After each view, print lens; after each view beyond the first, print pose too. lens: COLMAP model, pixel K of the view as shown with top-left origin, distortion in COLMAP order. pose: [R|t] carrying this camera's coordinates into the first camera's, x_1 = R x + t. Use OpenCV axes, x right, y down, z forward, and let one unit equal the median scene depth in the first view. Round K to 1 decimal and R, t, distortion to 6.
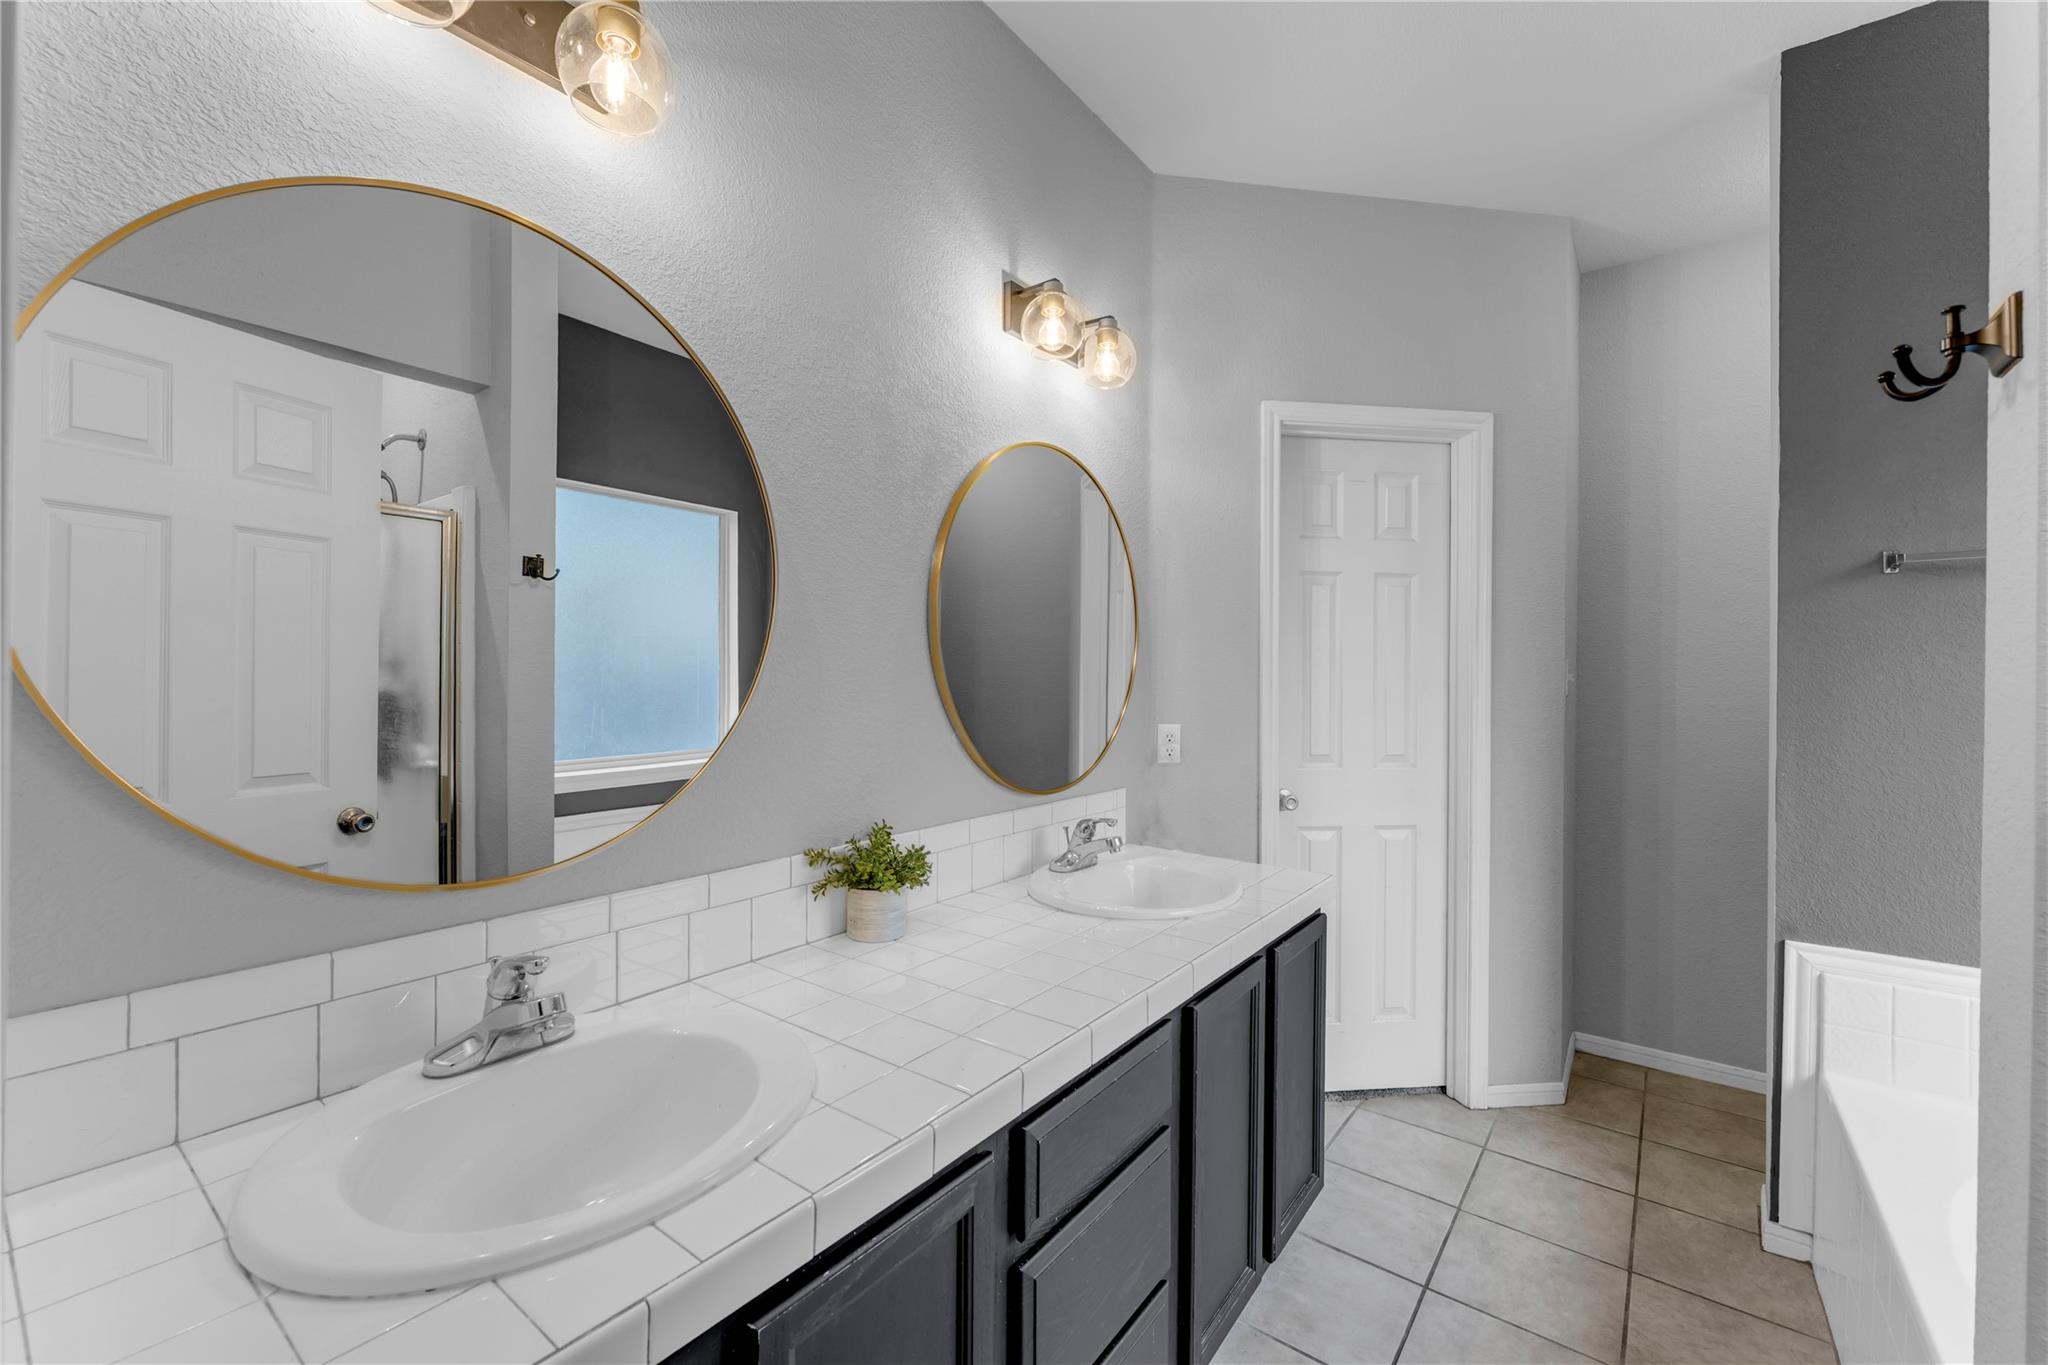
lens RADIAL K [[832.5, 0, 1023.4], [0, 832.5, 682.0], [0, 0, 1]] dist [-0.005310, 0.000911]
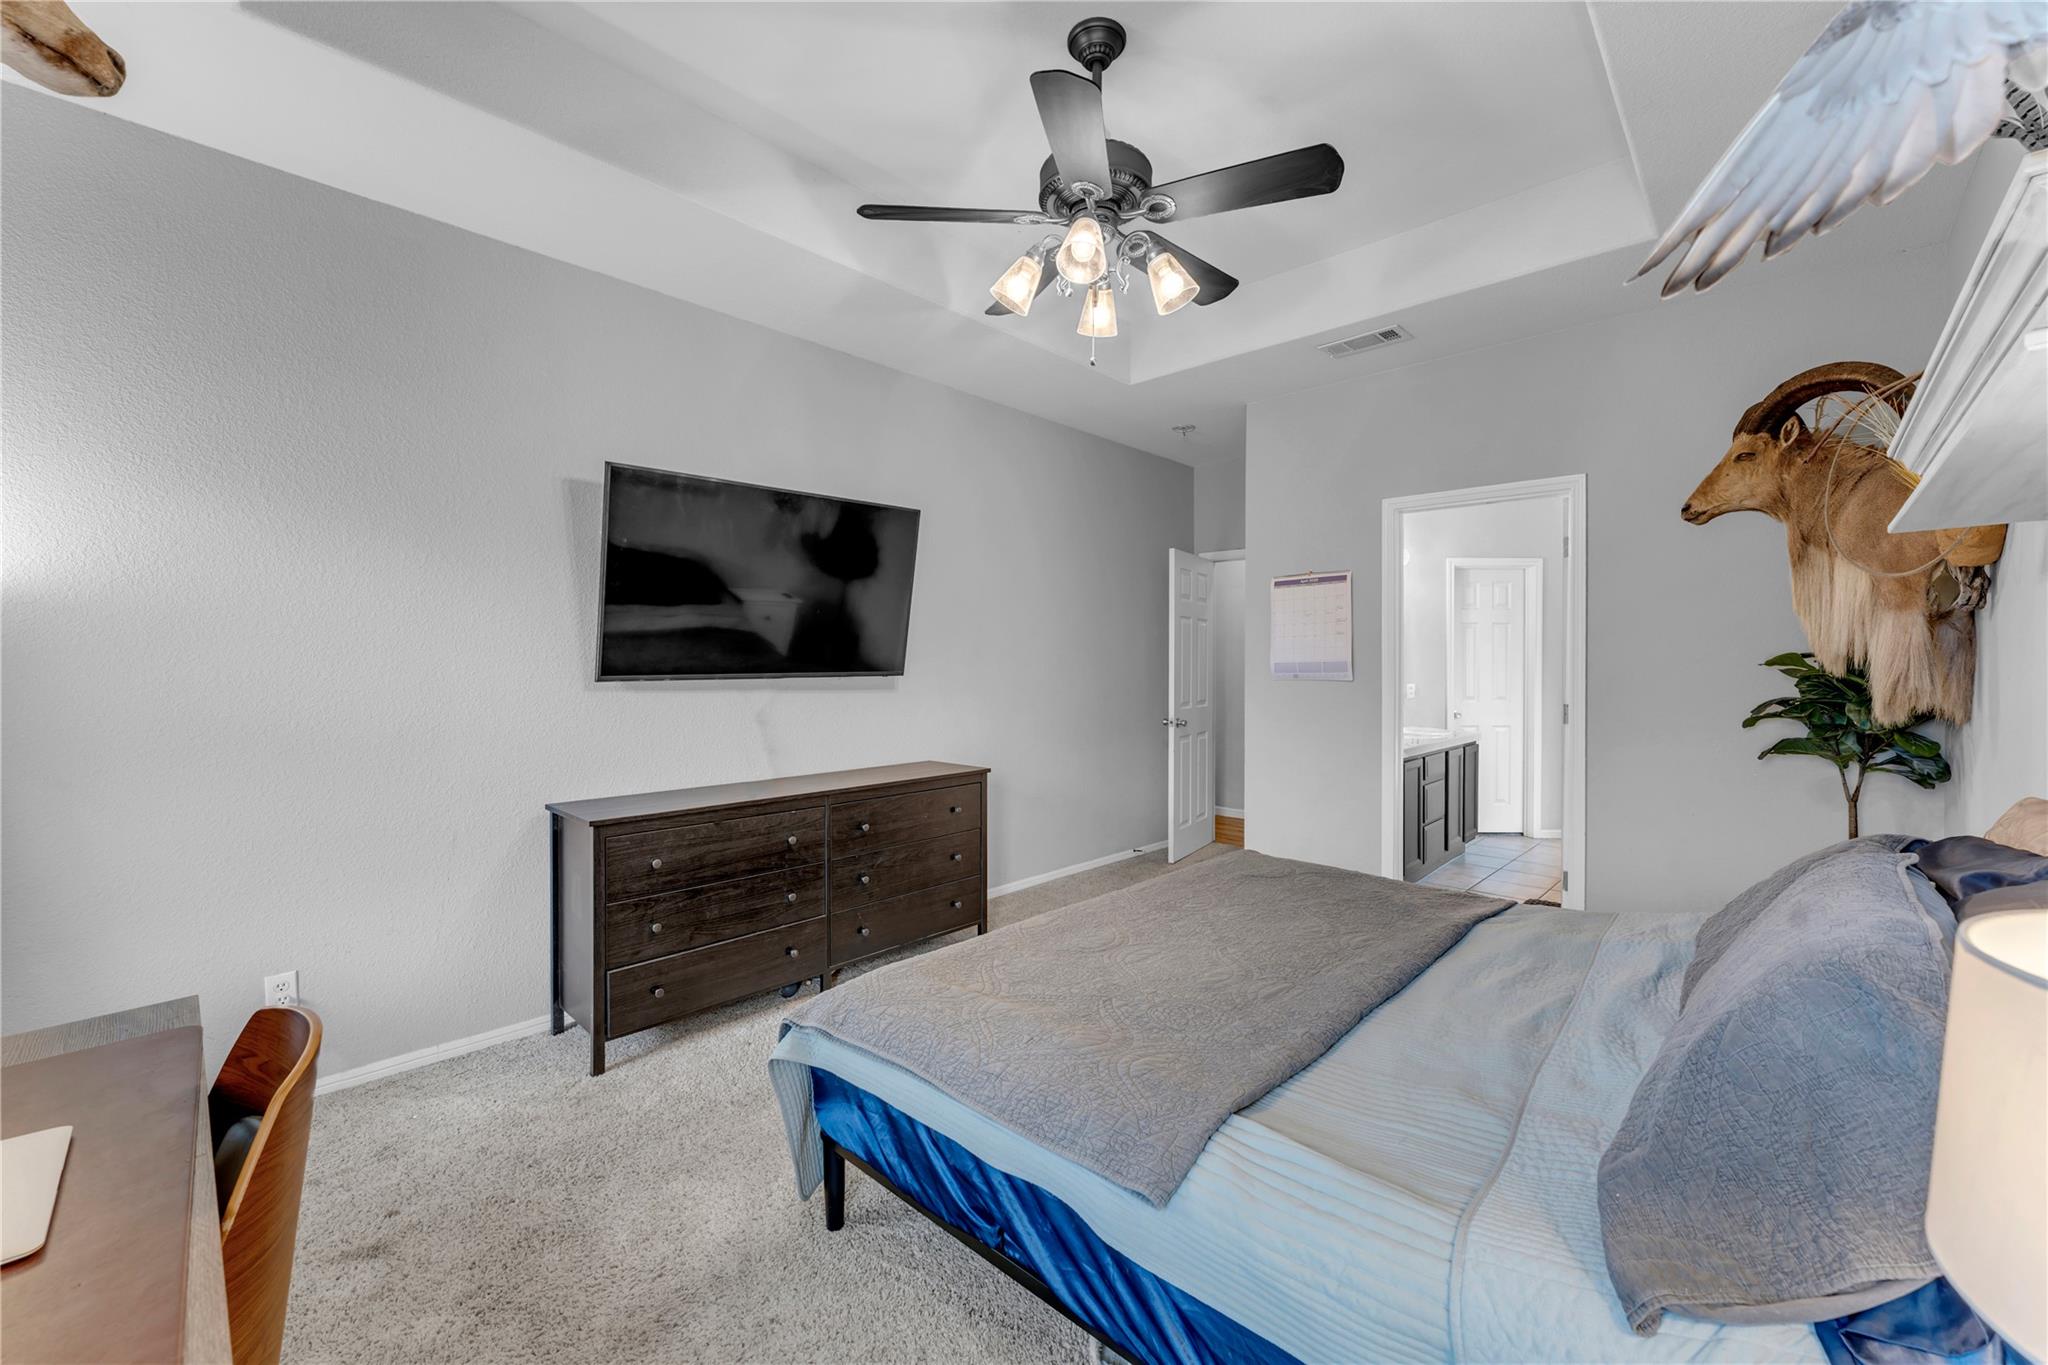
lens RADIAL K [[832.5, 0, 1027.1], [0, 832.5, 673.3], [0, 0, 1]] dist [-0.005310, 0.000911]
pose [[0.995278, -0.004285, -0.096971, -0.733727], [0.004334, 0.999991, 0.000298, 0.014080], [0.096969, -0.000717, 0.995287, -1.634376]]
